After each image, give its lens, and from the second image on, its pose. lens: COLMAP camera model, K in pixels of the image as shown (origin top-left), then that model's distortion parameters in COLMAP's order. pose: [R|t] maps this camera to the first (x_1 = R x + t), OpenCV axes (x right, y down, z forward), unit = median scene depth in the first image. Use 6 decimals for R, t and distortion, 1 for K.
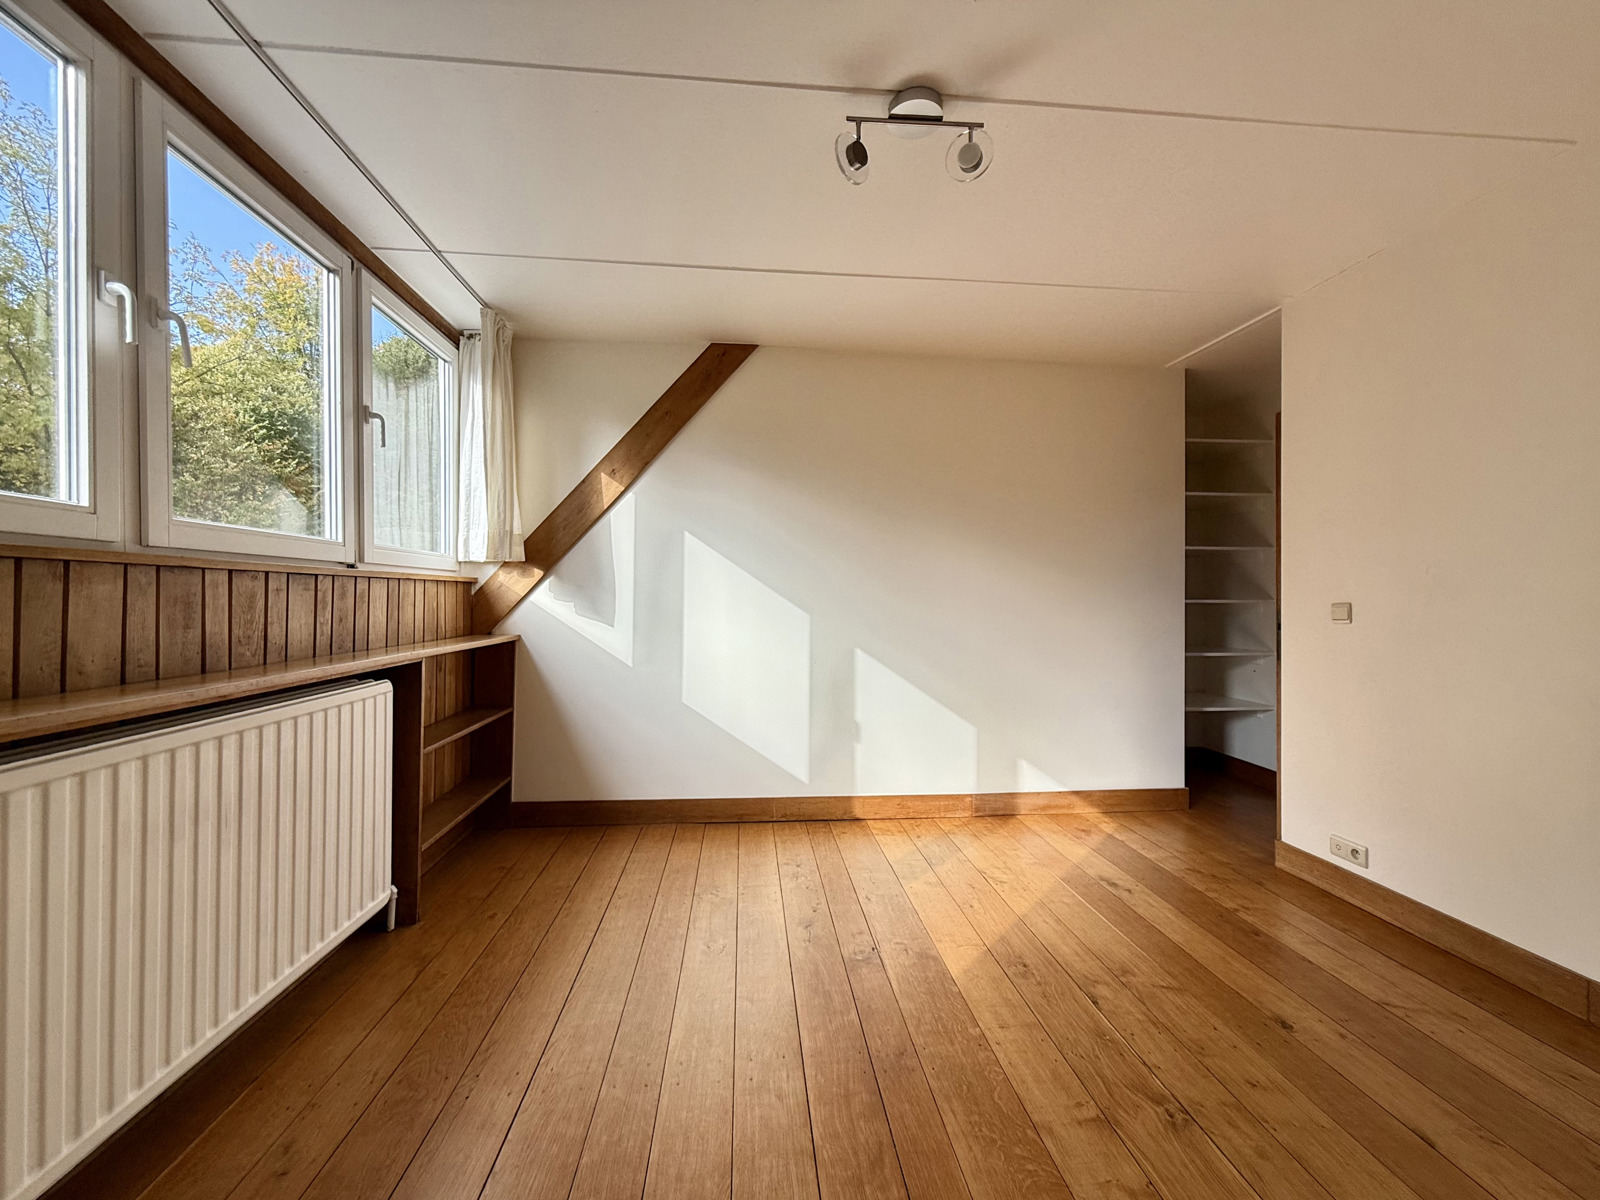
lens RADIAL K [[650.5, 0, 801.9], [0, 650.5, 599.3], [0, 0, 1]] dist [0.002378, 0.000128]
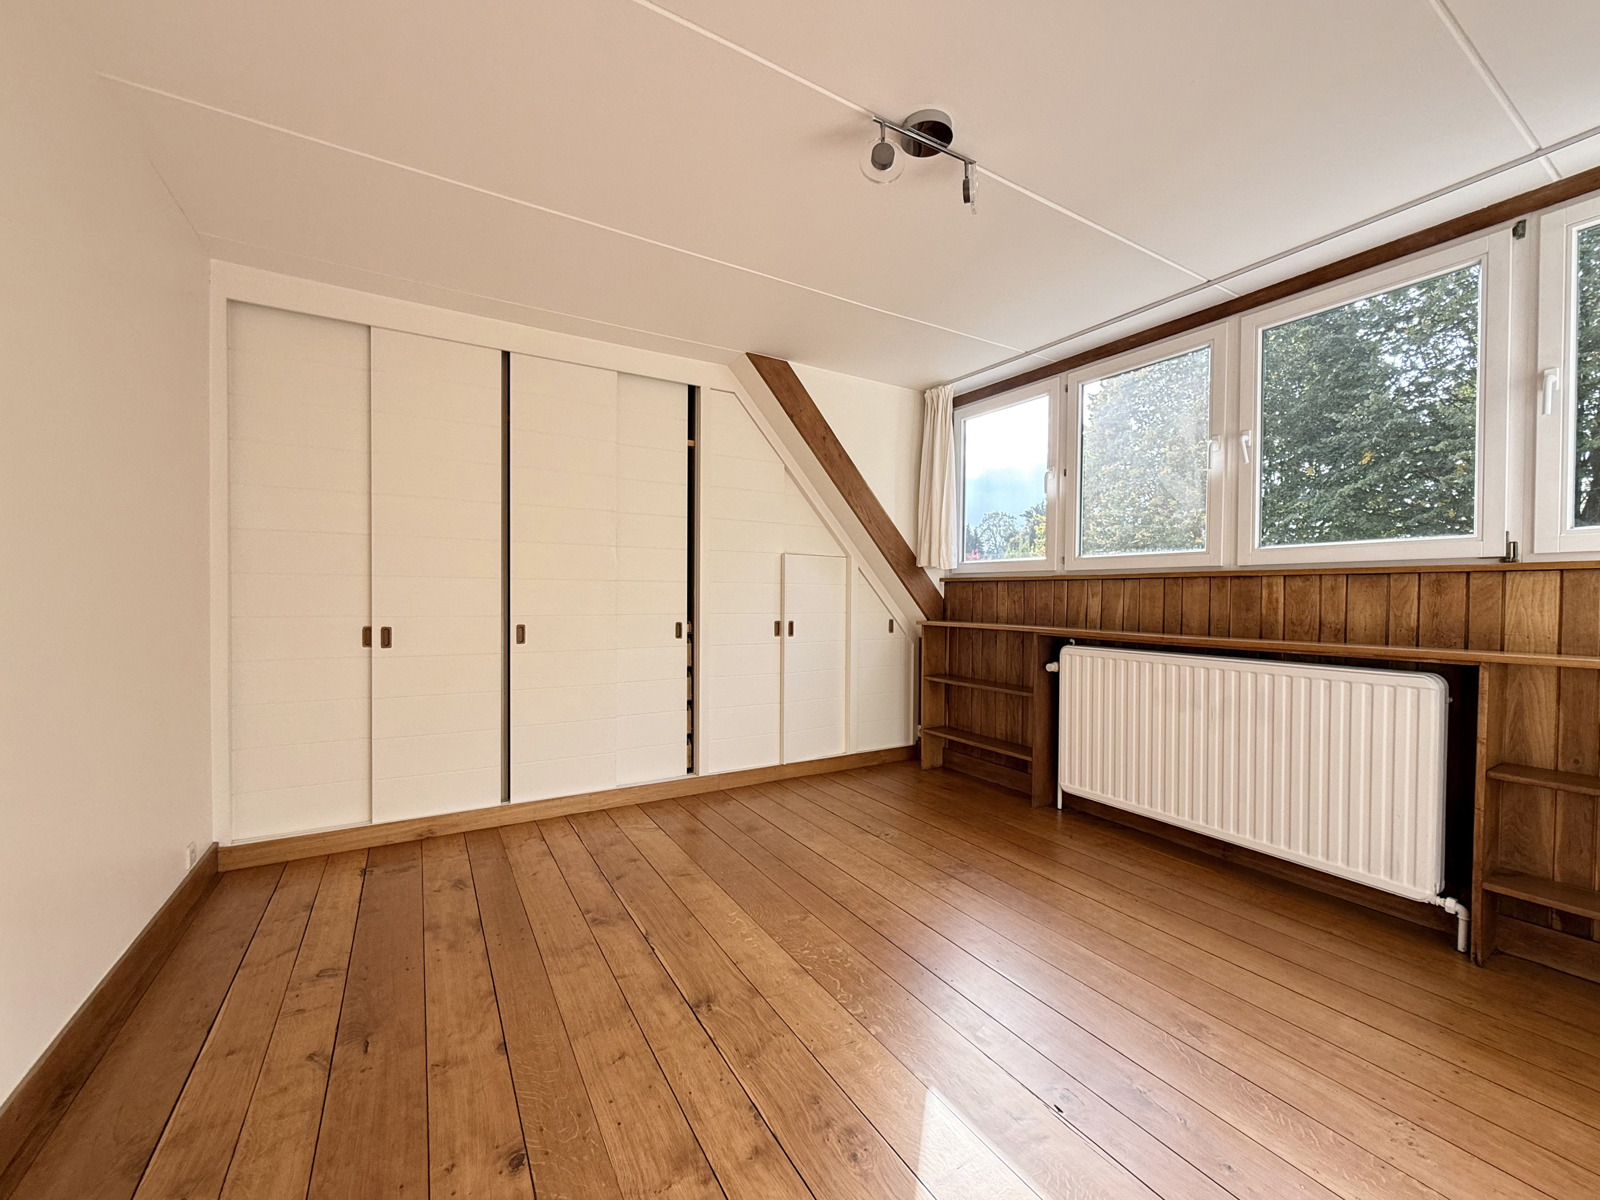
lens RADIAL K [[650.5, 0, 807.5], [0, 650.5, 601.0], [0, 0, 1]] dist [0.002378, 0.000128]
pose [[-0.902240, -0.005322, -0.431202, 0.780000], [-0.008832, 0.999942, 0.006138, 0.015311], [0.431145, 0.009347, -0.902234, 1.828346]]
